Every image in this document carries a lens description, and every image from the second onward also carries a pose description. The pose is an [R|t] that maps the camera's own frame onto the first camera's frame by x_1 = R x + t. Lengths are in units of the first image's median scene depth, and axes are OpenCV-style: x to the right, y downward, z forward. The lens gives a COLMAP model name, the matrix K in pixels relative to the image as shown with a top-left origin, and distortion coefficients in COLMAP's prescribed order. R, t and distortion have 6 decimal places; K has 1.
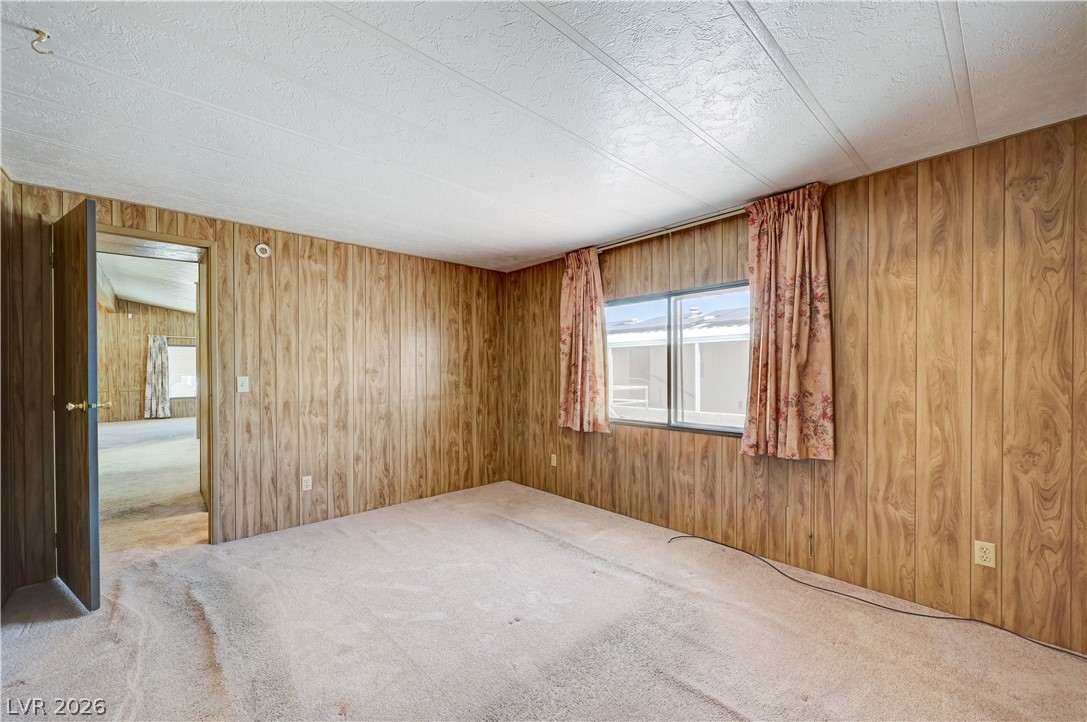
lens RADIAL K [[433.8, 0, 546.5], [0, 433.8, 372.1], [0, 0, 1]] dist [-0.003047, 0.001238]
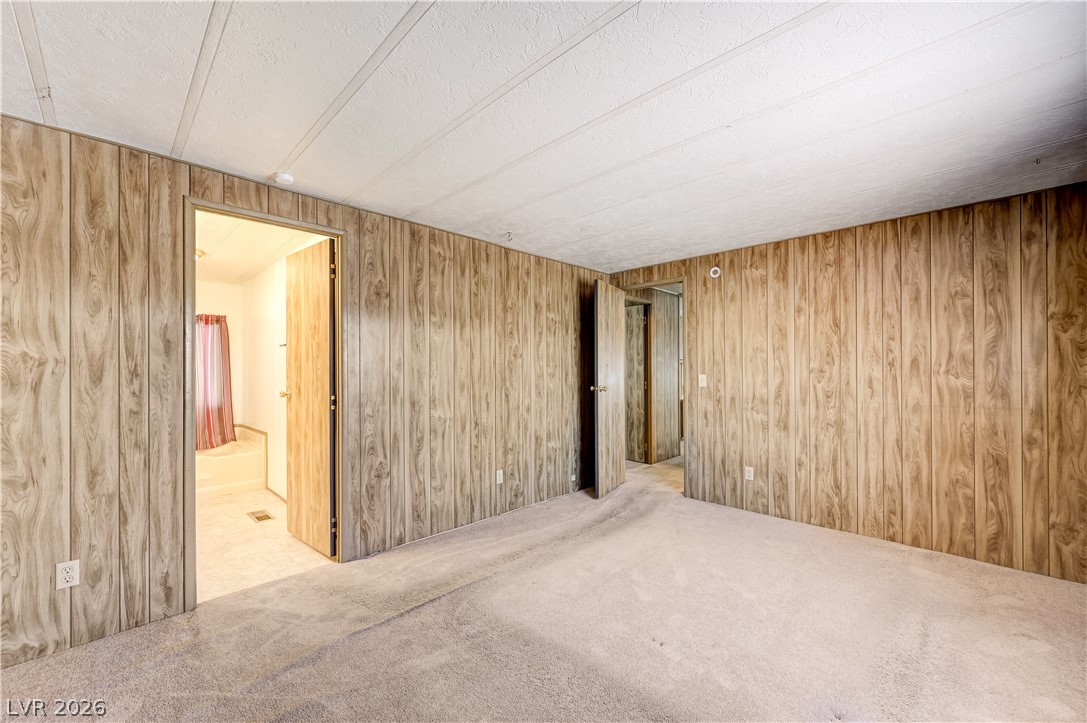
lens RADIAL K [[433.8, 0, 544.3], [0, 433.8, 367.8], [0, 0, 1]] dist [-0.003047, 0.001238]
pose [[0.043004, -0.001534, -0.999074, 0.490489], [-0.004324, 0.999989, -0.001722, -0.004791], [0.999066, 0.004394, 0.042997, 0.415857]]
